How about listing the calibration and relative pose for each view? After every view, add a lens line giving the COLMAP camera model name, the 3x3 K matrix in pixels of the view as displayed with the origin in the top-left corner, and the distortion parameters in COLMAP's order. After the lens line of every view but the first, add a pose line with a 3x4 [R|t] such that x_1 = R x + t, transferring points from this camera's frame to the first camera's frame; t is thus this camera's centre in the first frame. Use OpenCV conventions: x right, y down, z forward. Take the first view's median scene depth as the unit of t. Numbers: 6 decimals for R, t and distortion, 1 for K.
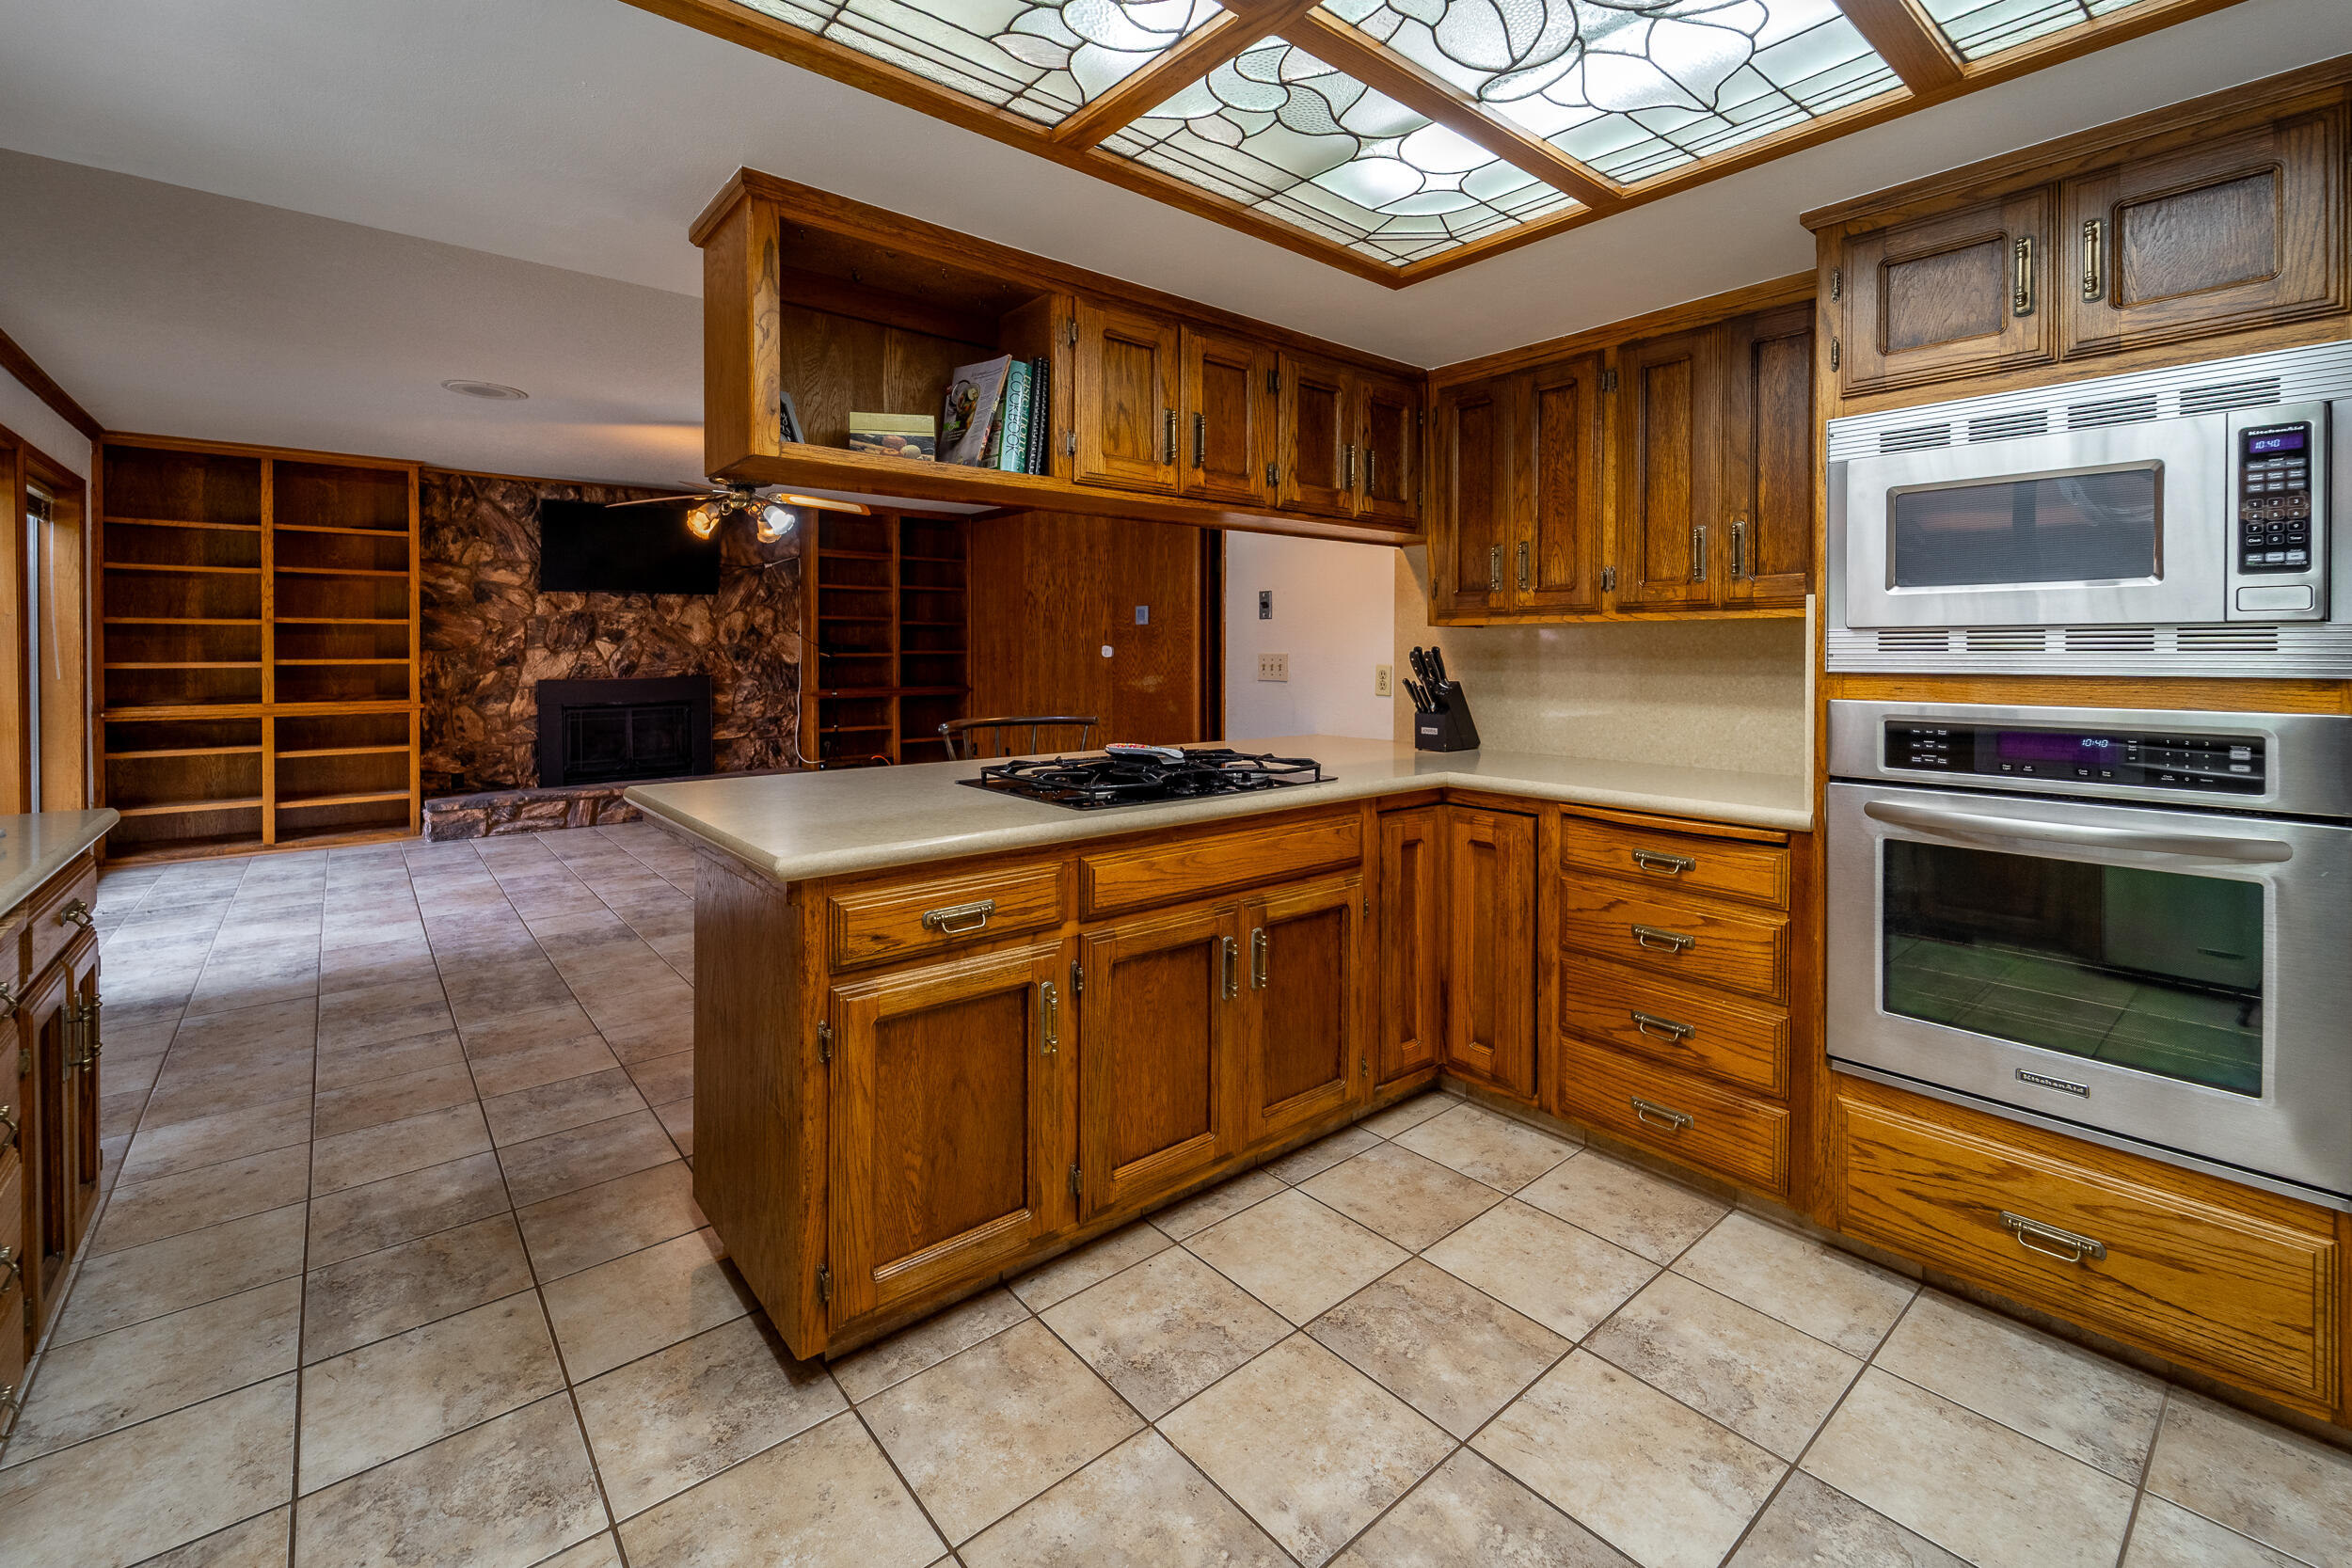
lens RADIAL K [[967.5, 0, 1216.1], [0, 967.5, 663.5], [0, 0, 1]] dist [0.000918, -0.000645]
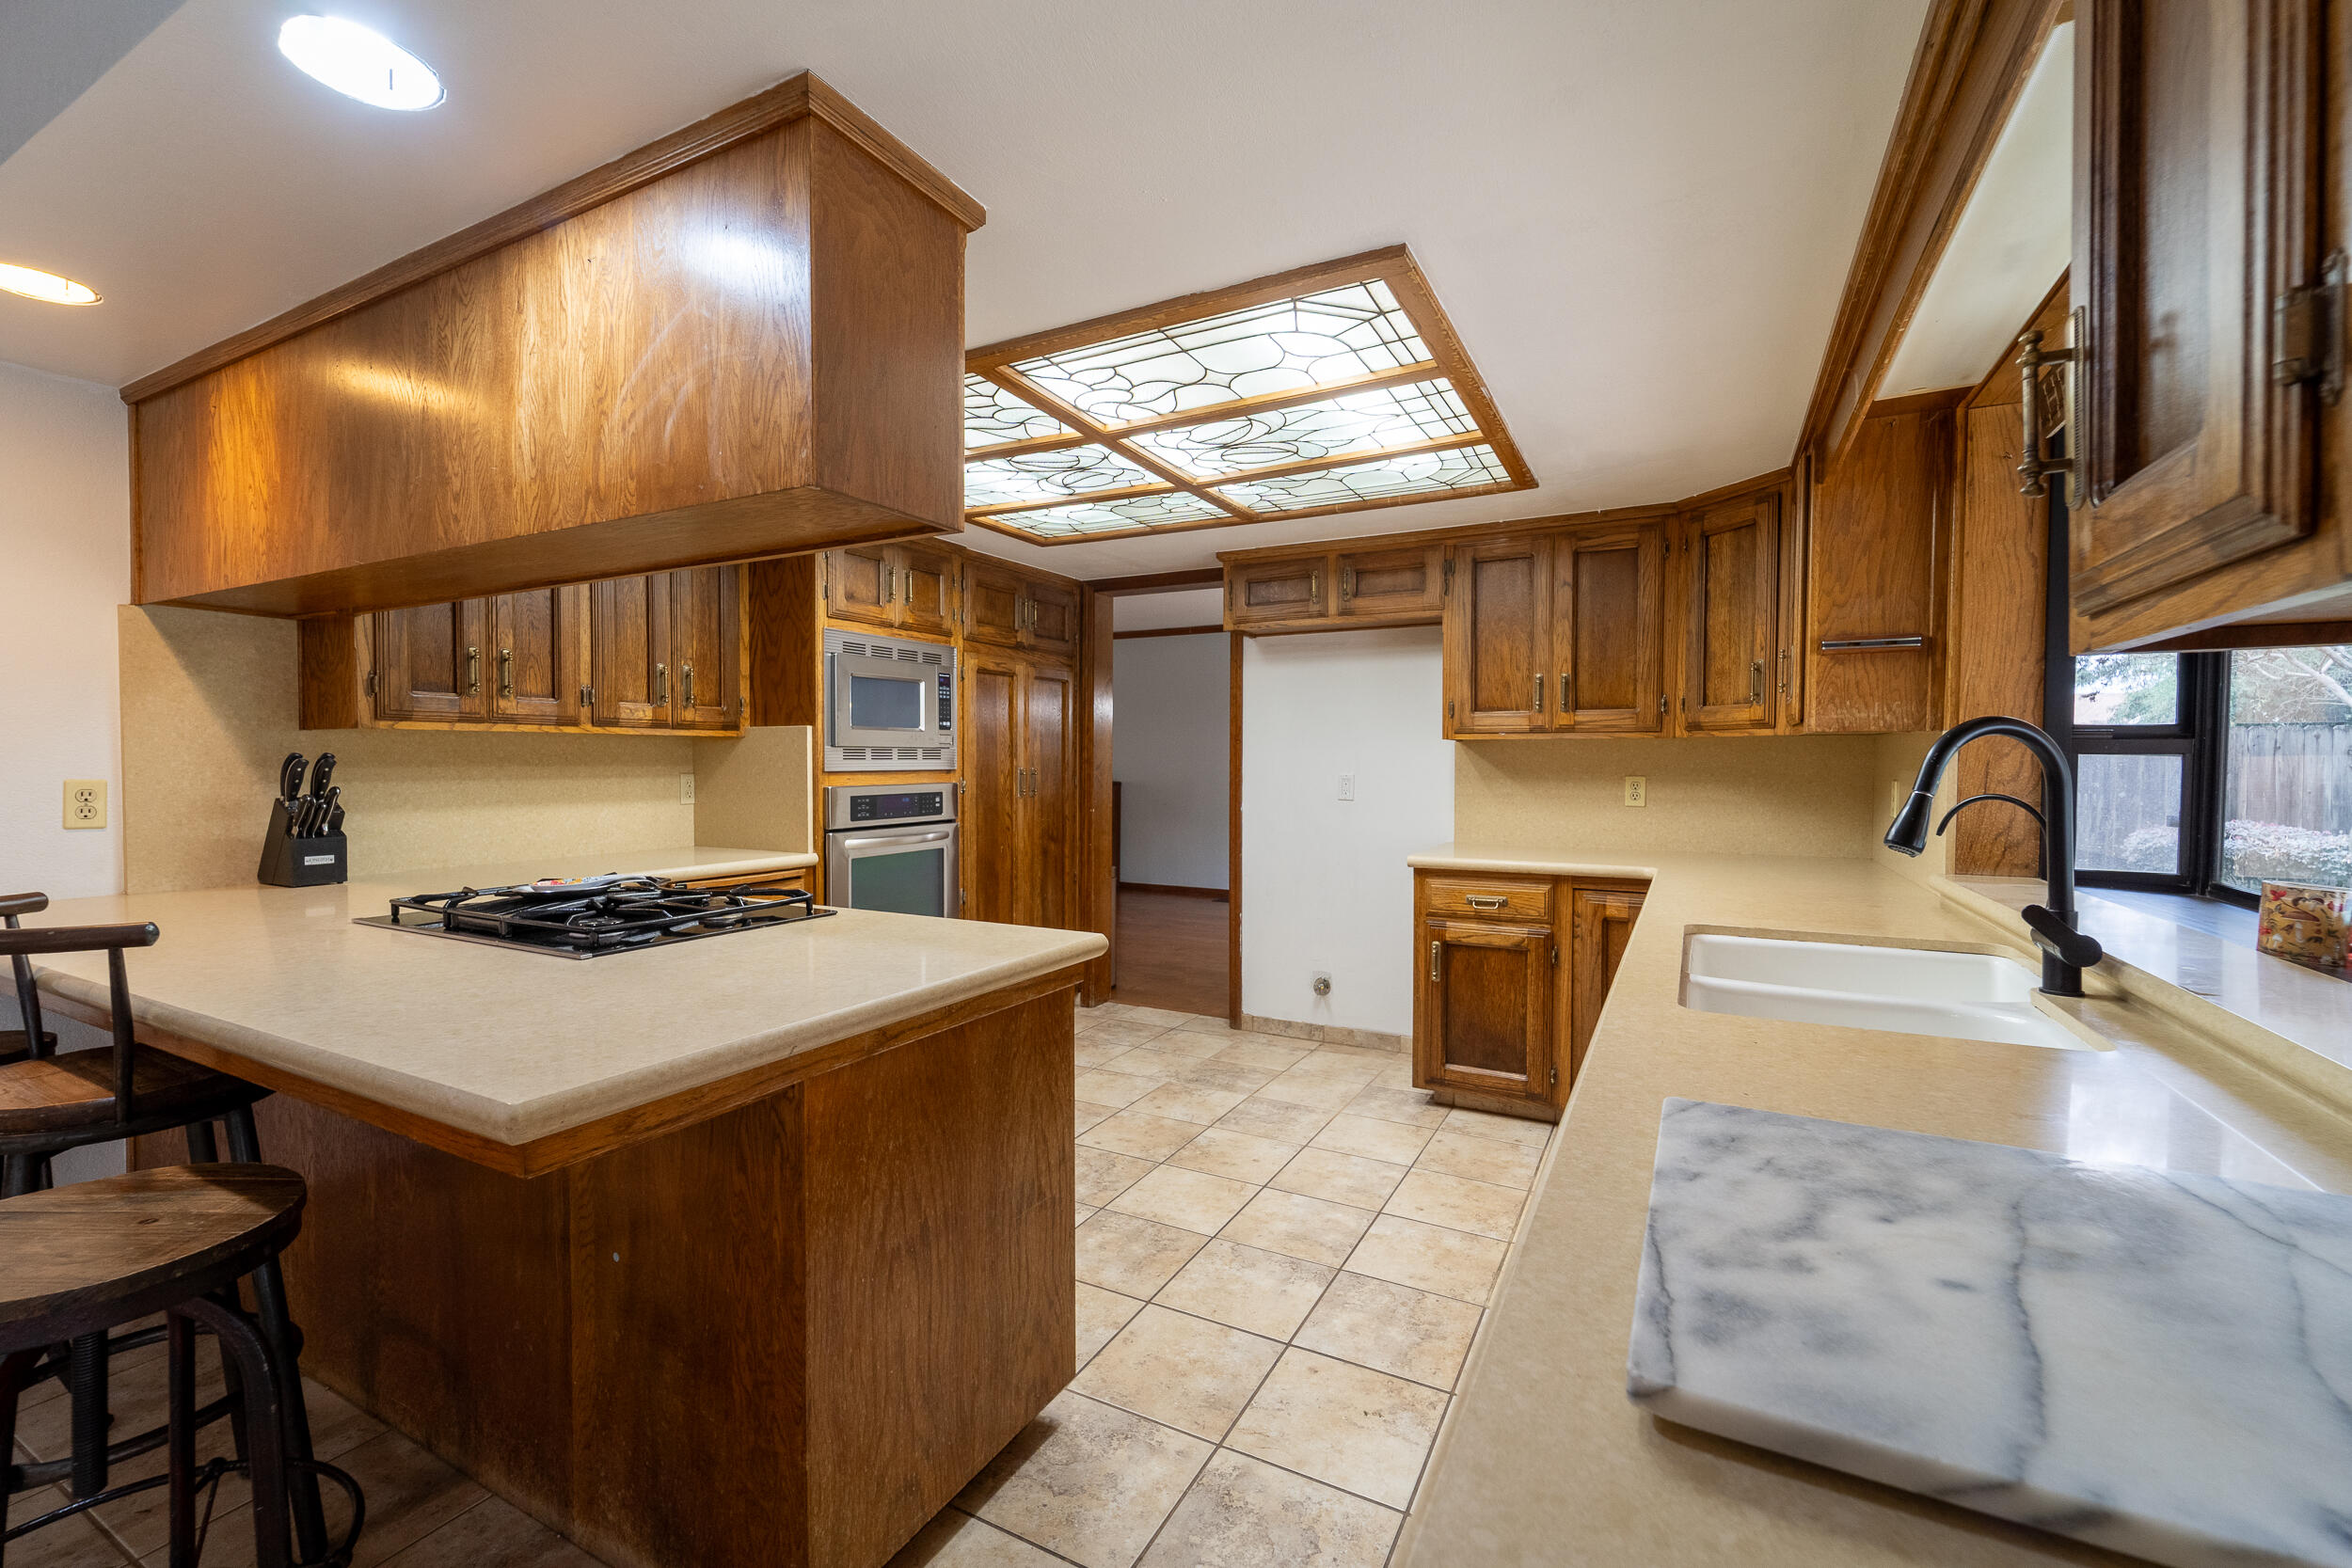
lens RADIAL K [[967.5, 0, 1173.1], [0, 967.5, 775.5], [0, 0, 1]] dist [0.000918, -0.000645]
pose [[-0.347070, -0.014856, 0.937722, -0.395707], [0.011113, 0.999739, 0.019951, -0.003675], [-0.937773, 0.017345, -0.346814, 0.328763]]
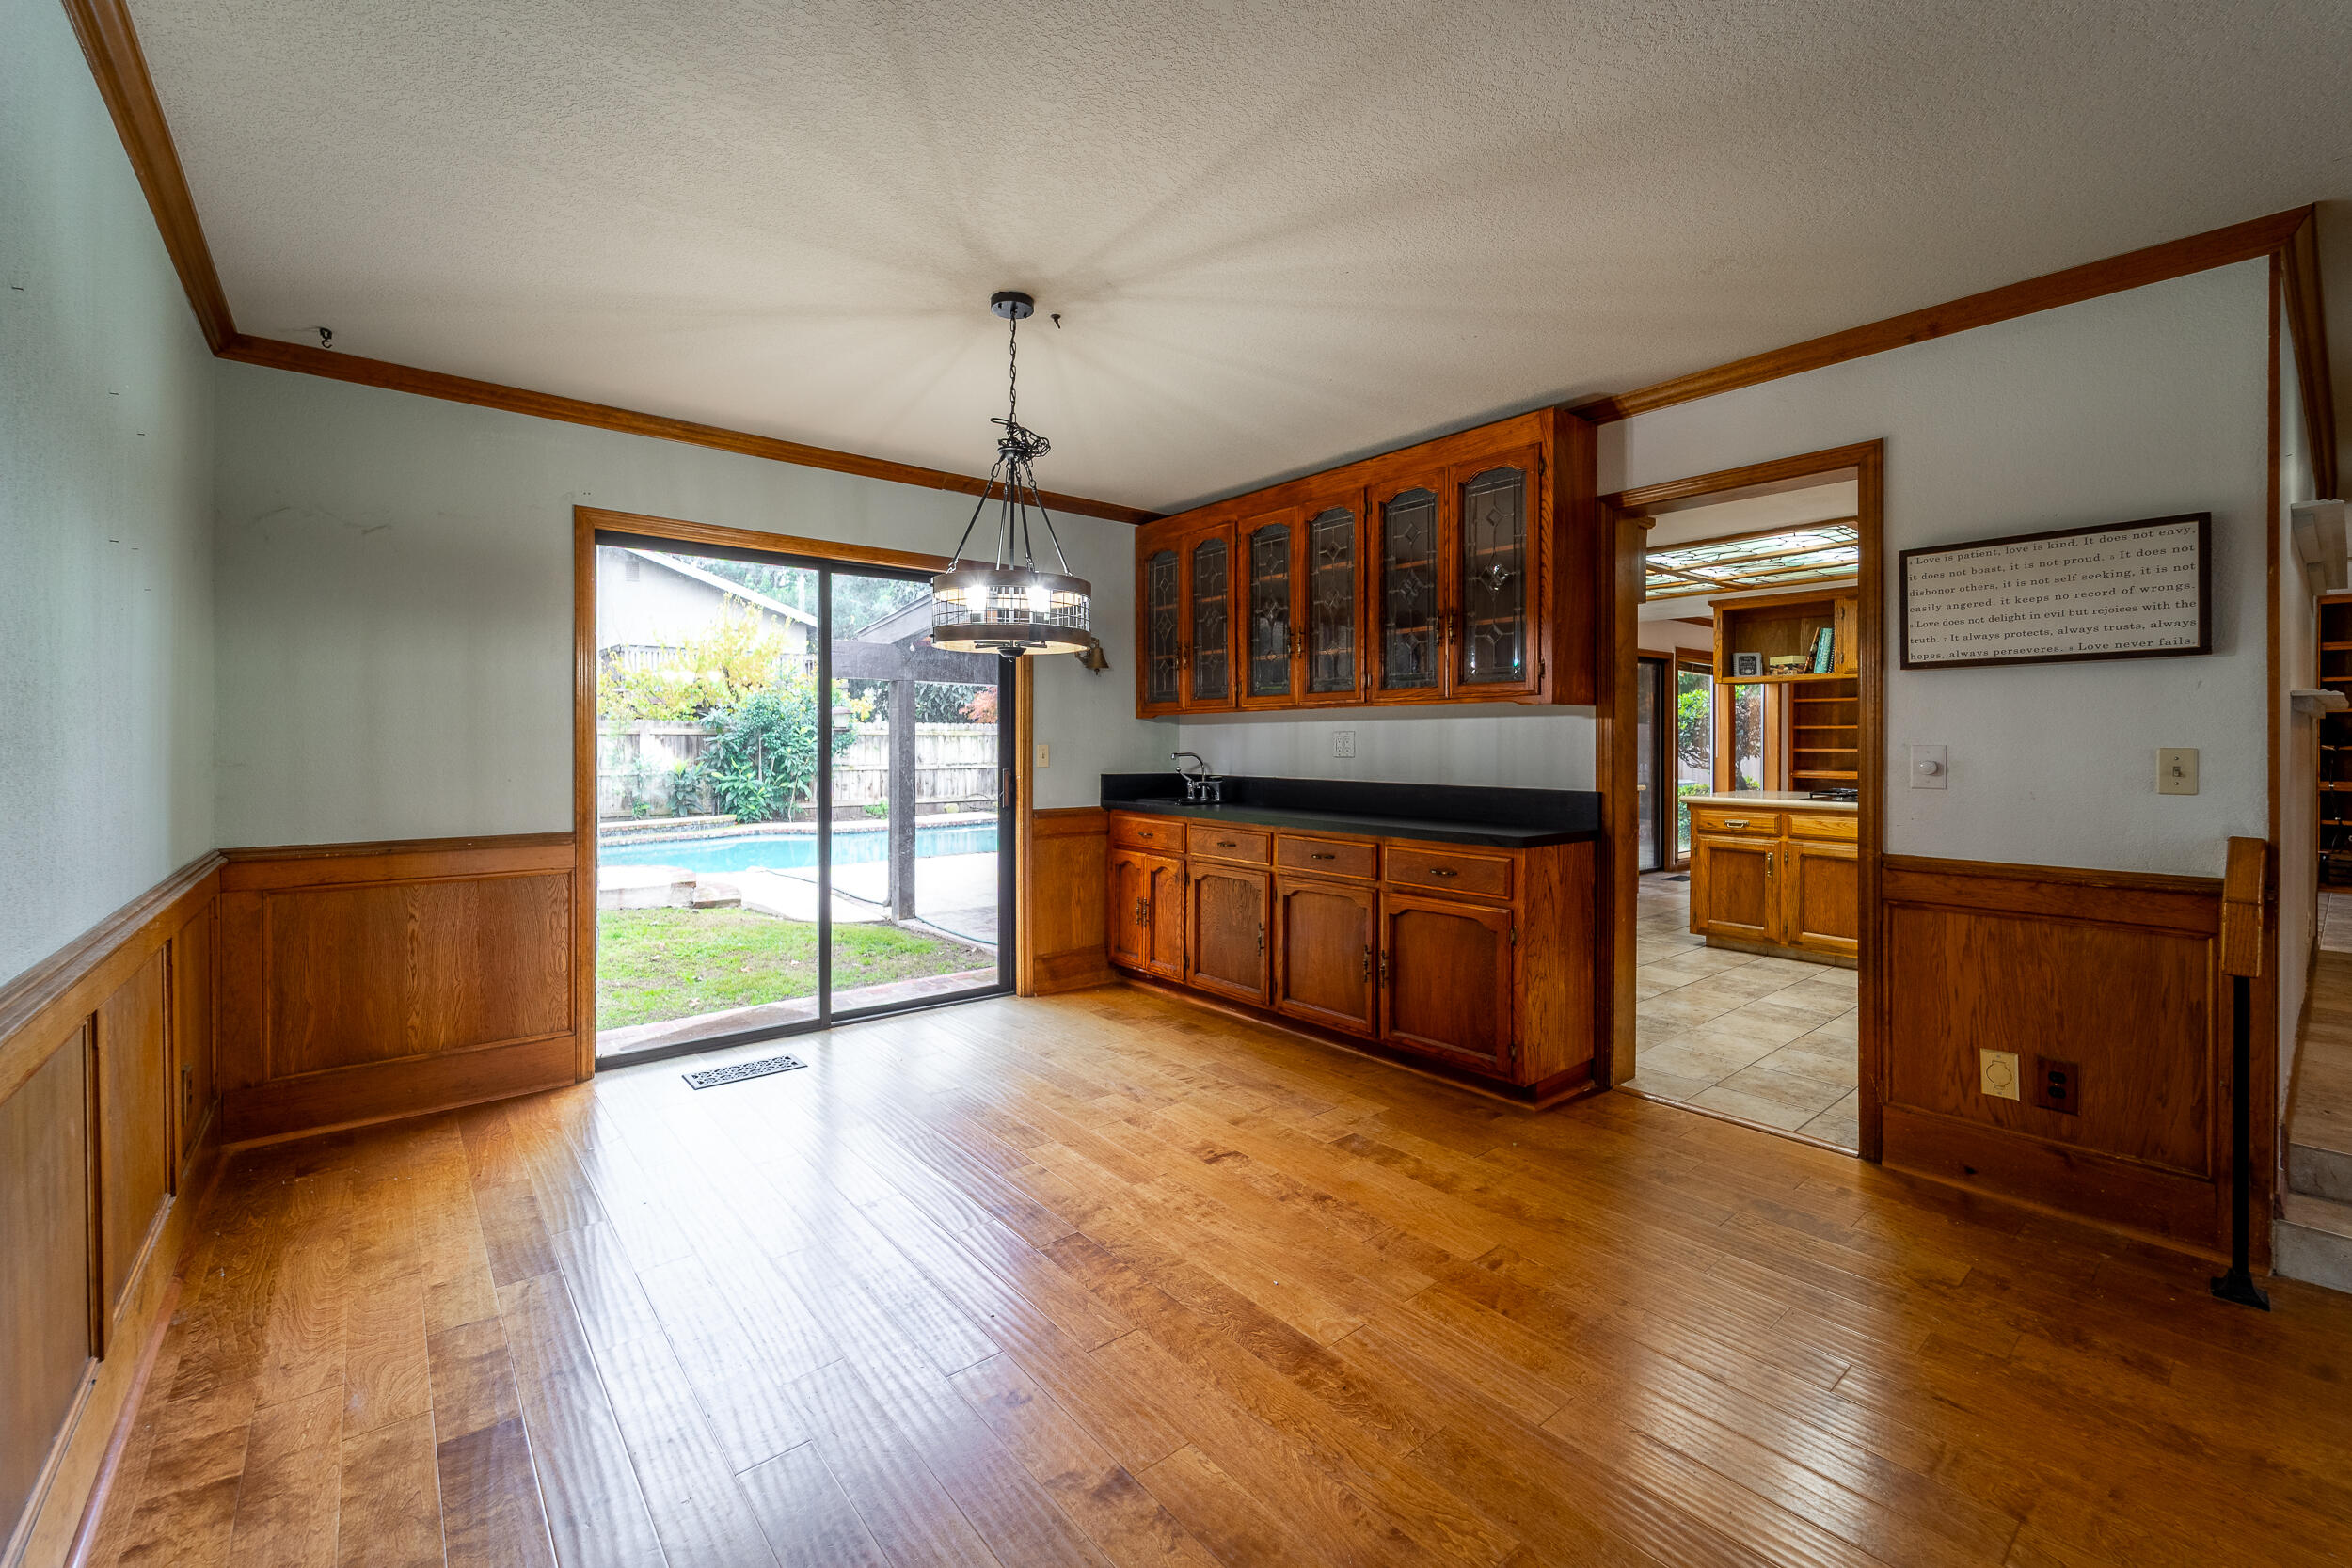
lens RADIAL K [[967.5, 0, 1169.8], [0, 967.5, 745.0], [0, 0, 1]] dist [0.000918, -0.000645]
pose [[-0.035777, 0.004053, -0.999352, 0.784838], [-0.015872, 0.999863, 0.004623, 0.003186], [0.999234, 0.016027, -0.035708, -0.204334]]
